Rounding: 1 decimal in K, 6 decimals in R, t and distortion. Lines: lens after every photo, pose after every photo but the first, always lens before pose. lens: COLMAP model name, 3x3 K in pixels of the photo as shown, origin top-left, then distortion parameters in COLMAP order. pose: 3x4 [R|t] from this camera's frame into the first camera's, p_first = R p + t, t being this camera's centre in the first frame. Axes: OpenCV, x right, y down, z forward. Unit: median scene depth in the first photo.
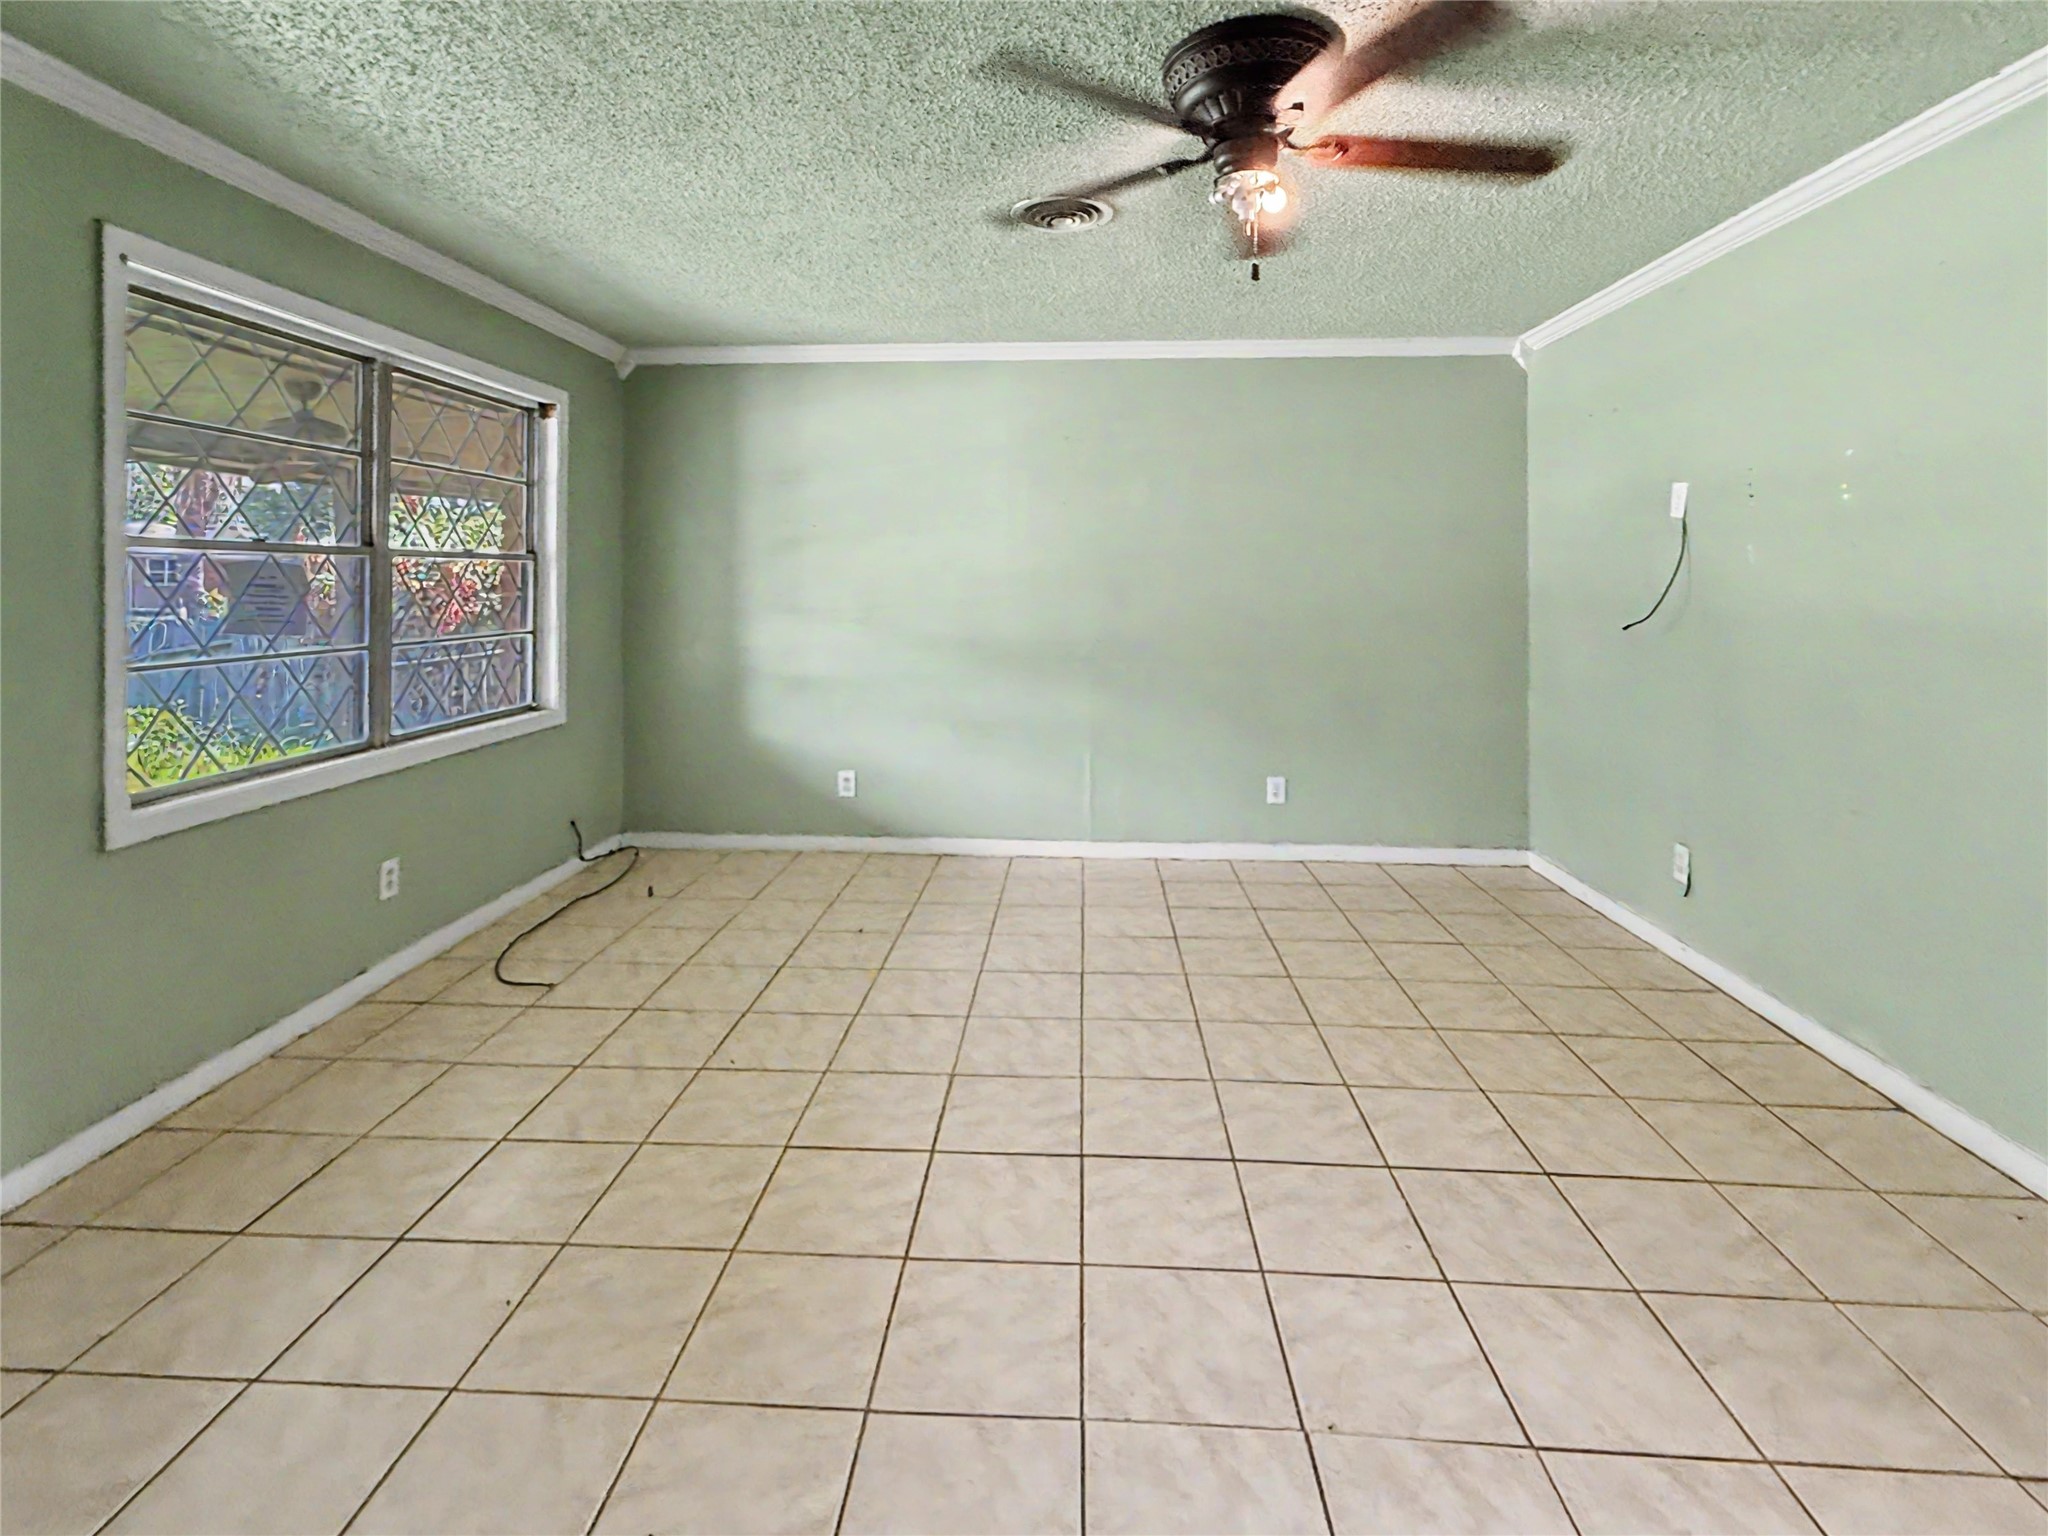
lens RADIAL K [[820.5, 0, 1022.8], [0, 820.5, 763.9], [0, 0, 1]] dist [0.000535, 0.000009]
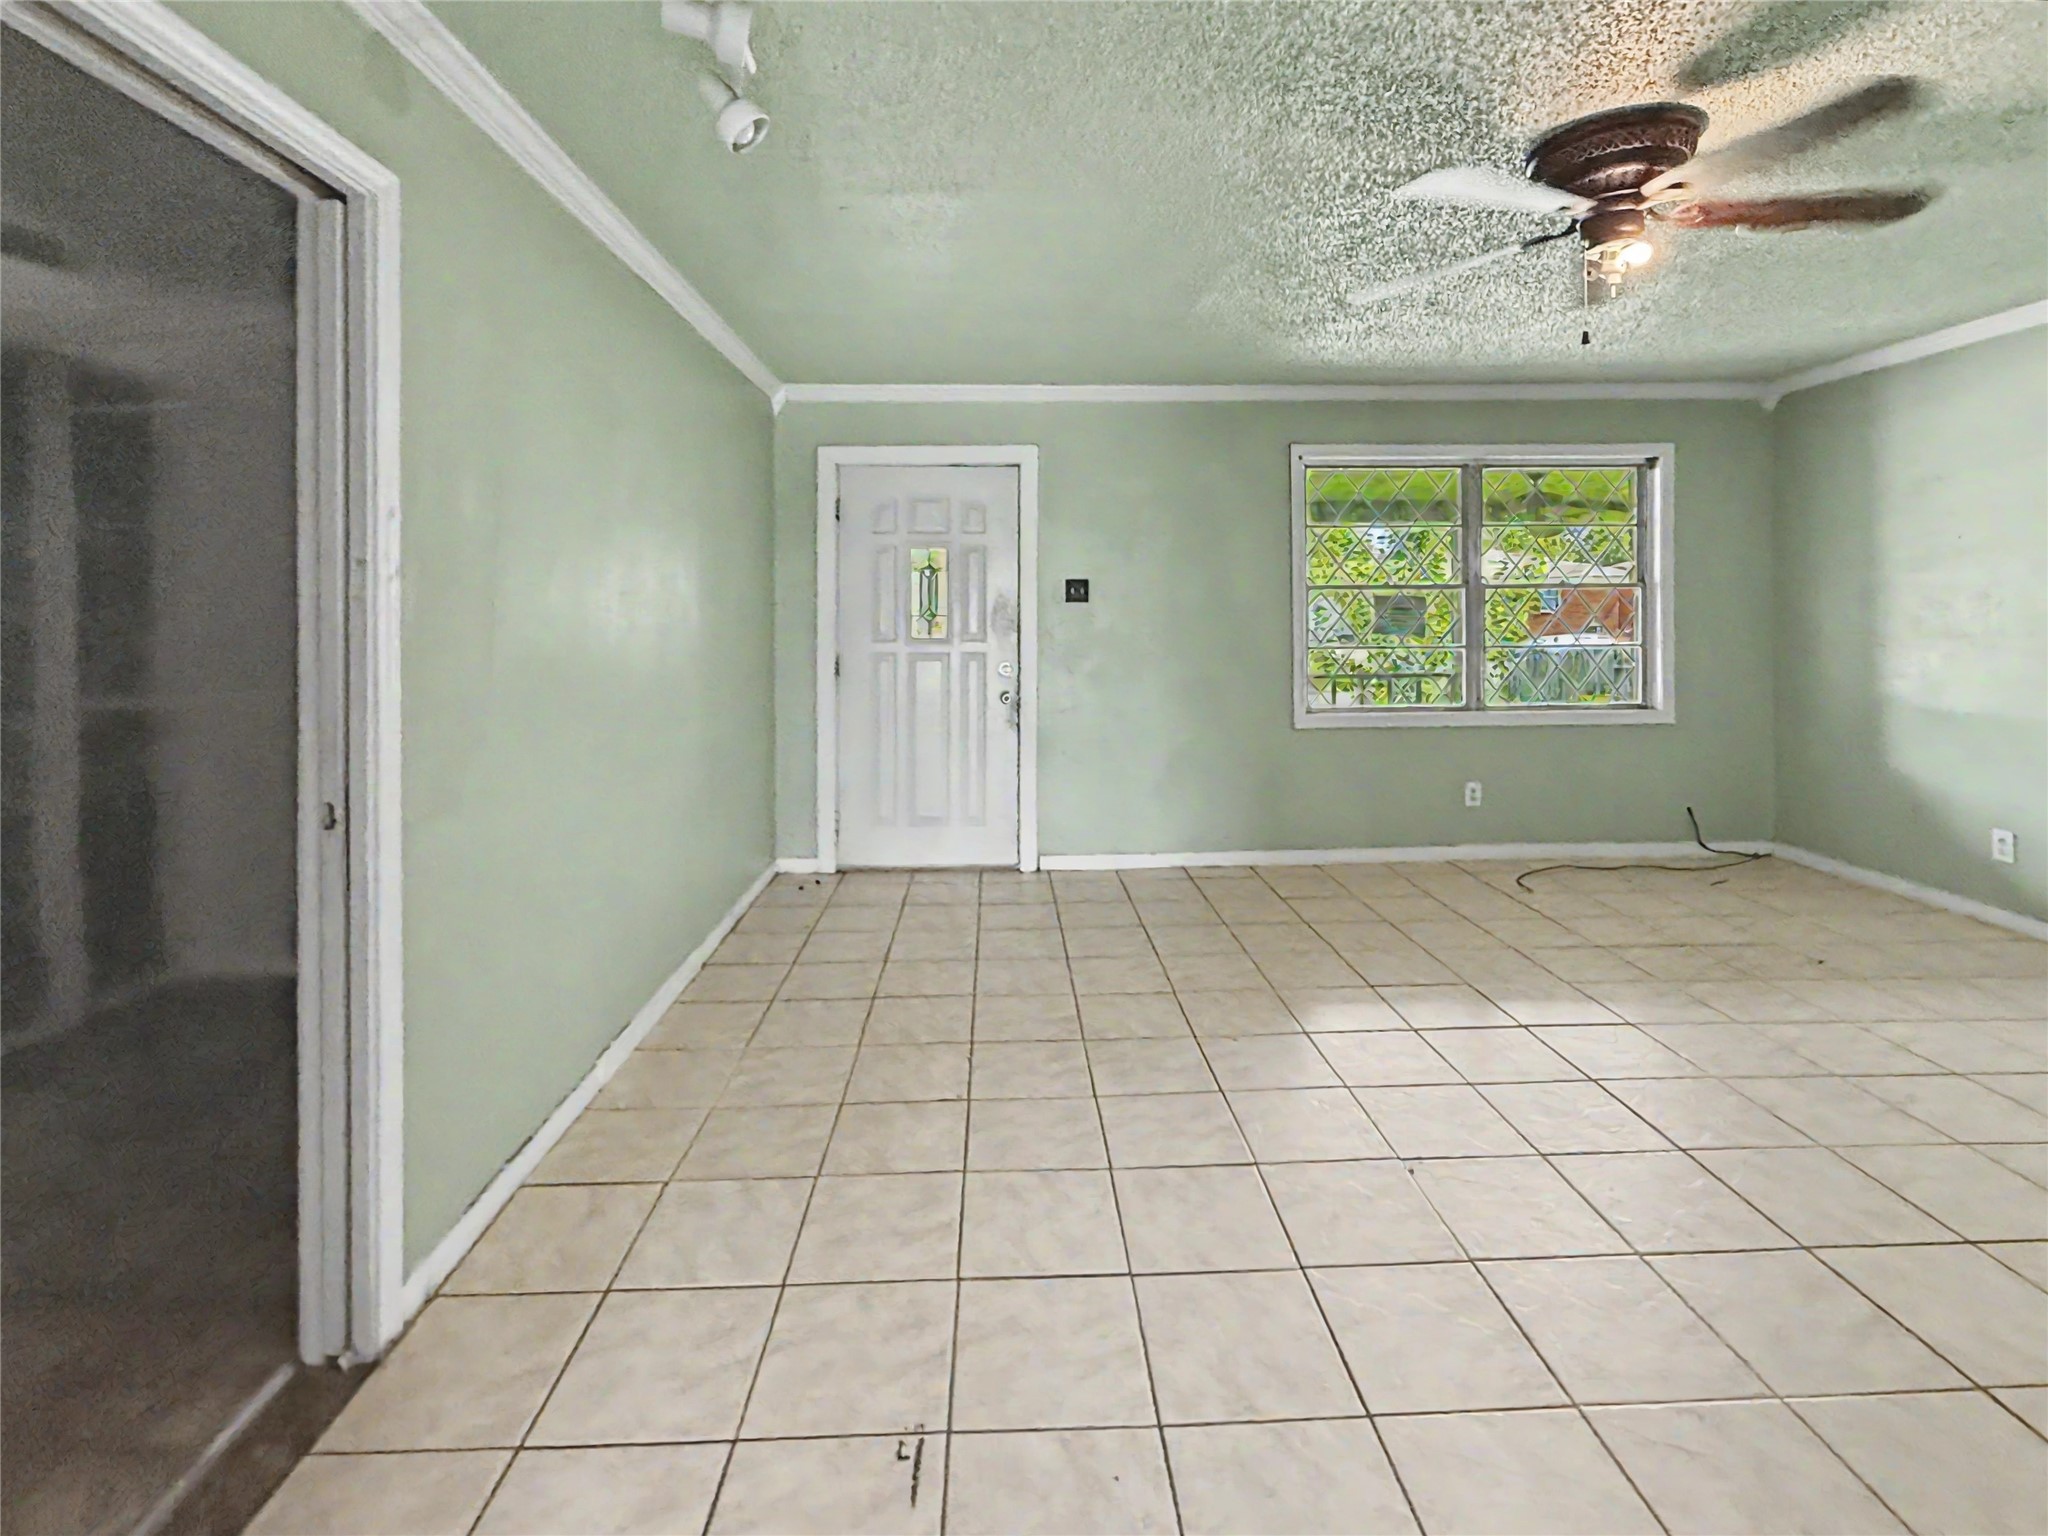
lens RADIAL K [[808.8, 0, 1024.2], [0, 808.8, 776.0], [0, 0, 1]] dist [0.000141, 0.000006]
pose [[0.996629, -0.022050, 0.079023, -0.159873], [0.023497, 0.999572, -0.017422, 0.002572], [-0.078605, 0.019220, 0.996721, -0.009402]]
